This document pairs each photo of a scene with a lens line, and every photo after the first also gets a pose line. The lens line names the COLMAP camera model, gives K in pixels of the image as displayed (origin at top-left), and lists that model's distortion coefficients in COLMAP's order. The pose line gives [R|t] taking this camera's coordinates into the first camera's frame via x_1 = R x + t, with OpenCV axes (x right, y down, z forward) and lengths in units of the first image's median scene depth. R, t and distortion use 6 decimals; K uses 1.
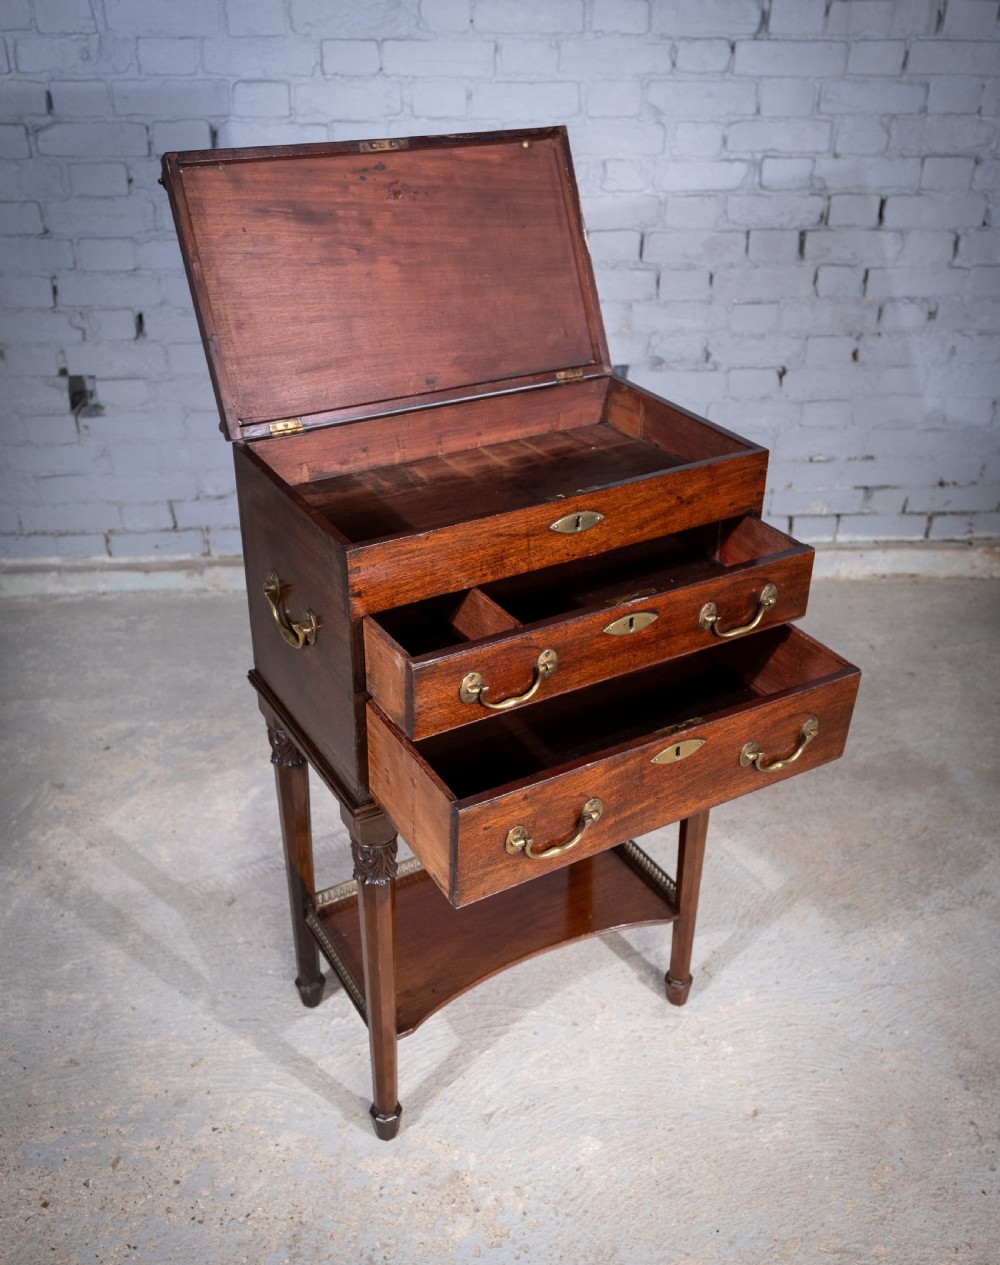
lens RADIAL K [[1174.3, 0, 503.9], [0, 1174.3, 640.7], [0, 0, 1]] dist [-0.004028, -0.005591]
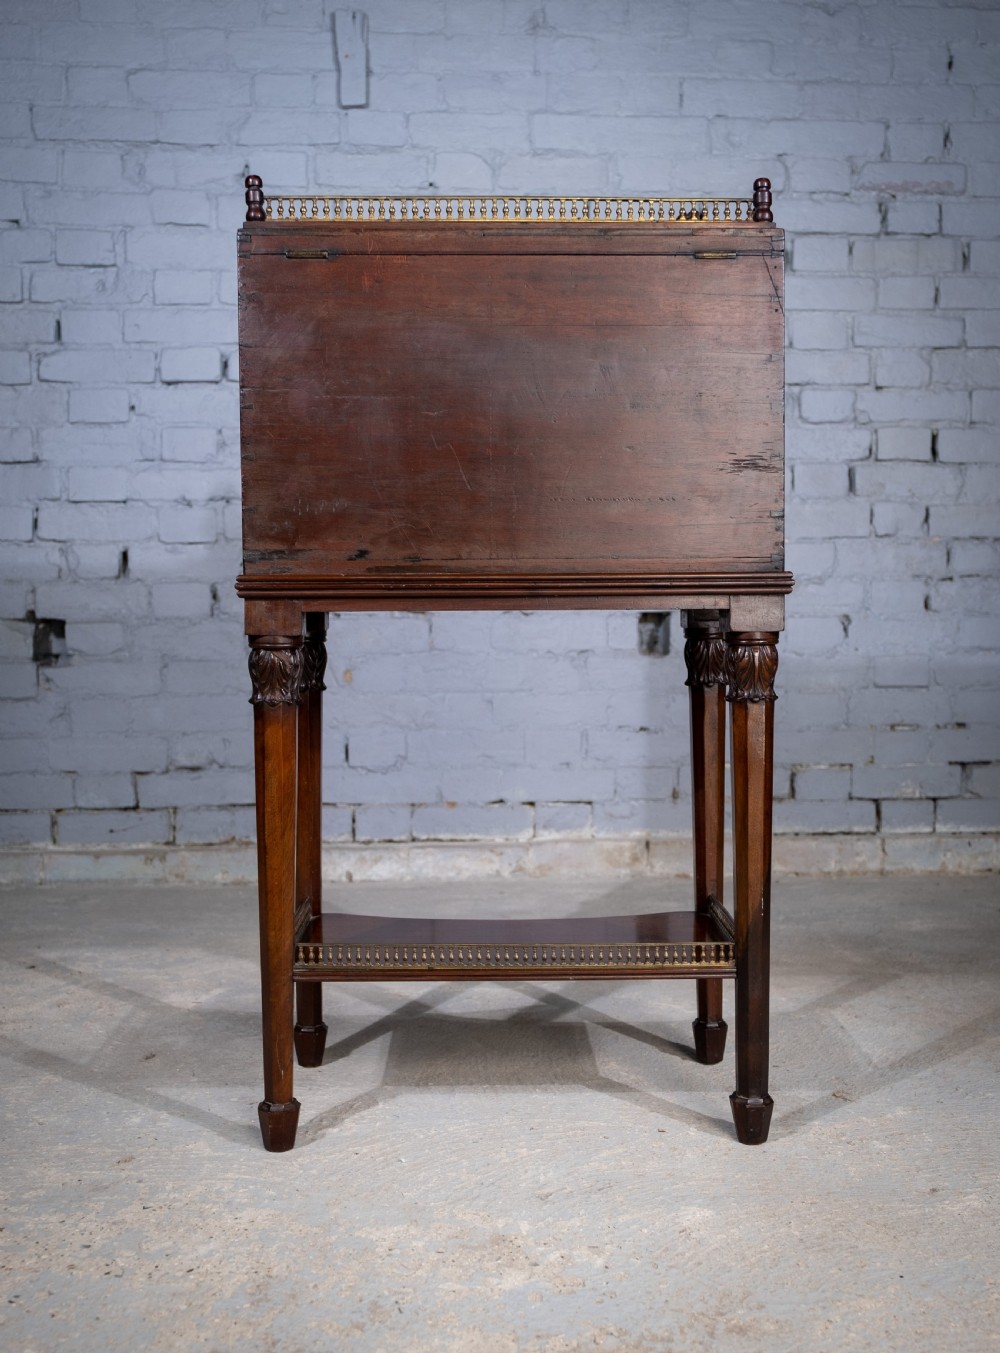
lens RADIAL K [[1412.1, 0, 495.1], [0, 1412.1, 715.4], [0, 0, 1]] dist [-0.011214, -0.010385]
pose [[0.999888, -0.012841, -0.007646, -0.023573], [0.008318, 0.903184, -0.429174, 0.366345], [0.012417, 0.429062, 0.903190, 0.097435]]
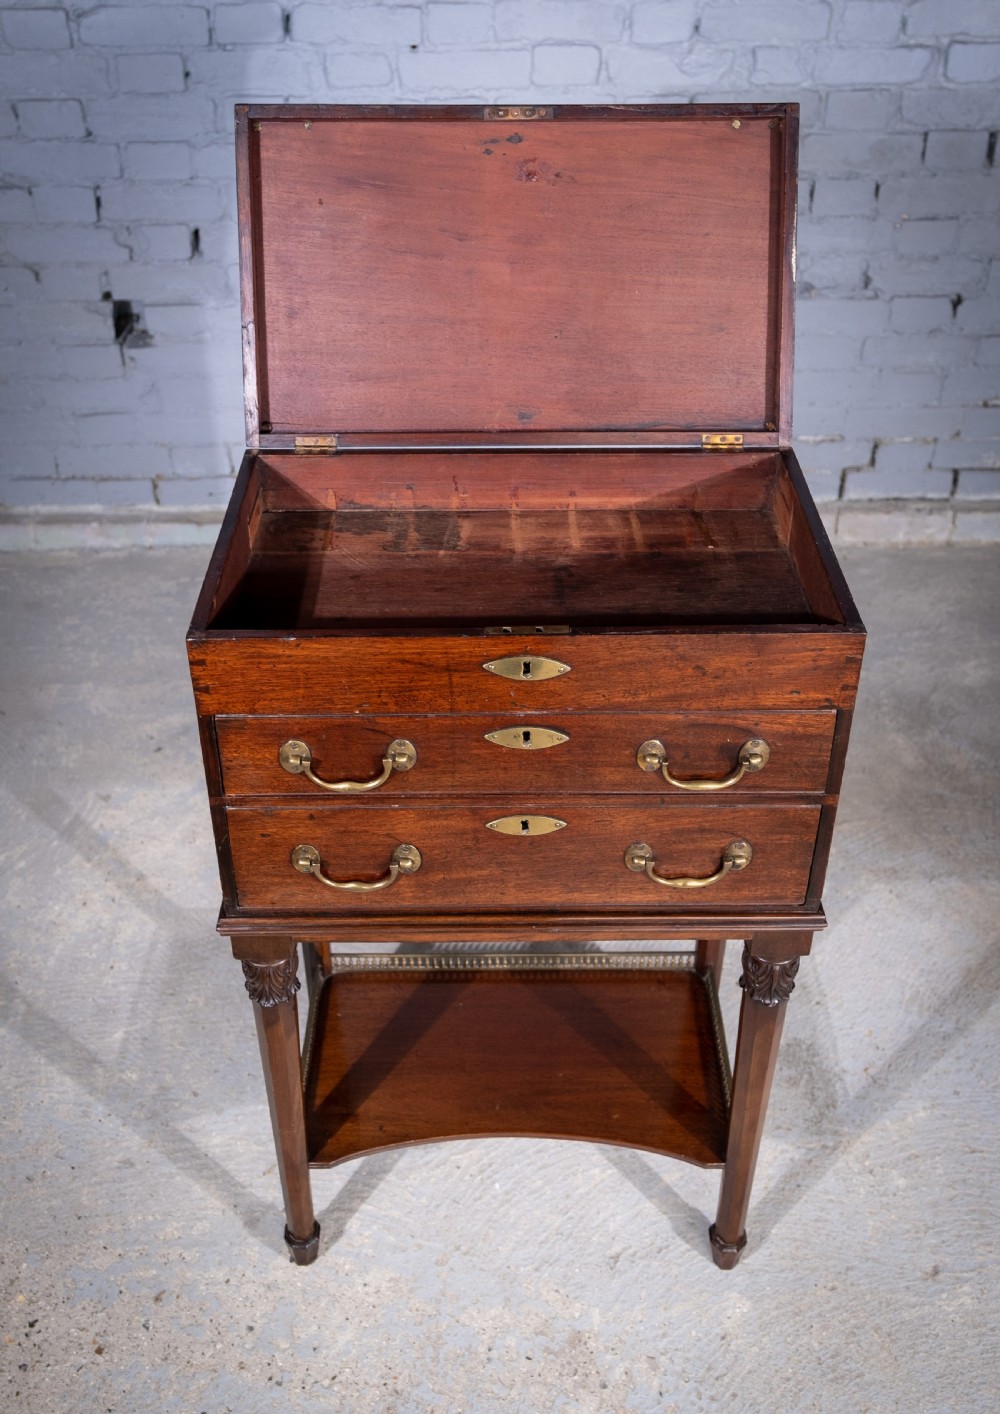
lens RADIAL K [[1305.0, 0, 492.9], [0, 1305.0, 595.2], [0, 0, 1]] dist [-0.000056, -0.006432]
pose [[0.998045, 0.023464, -0.057925, -0.041029], [-0.020018, 0.998035, 0.059371, -0.089830], [0.059205, -0.058095, 0.996554, 0.064914]]
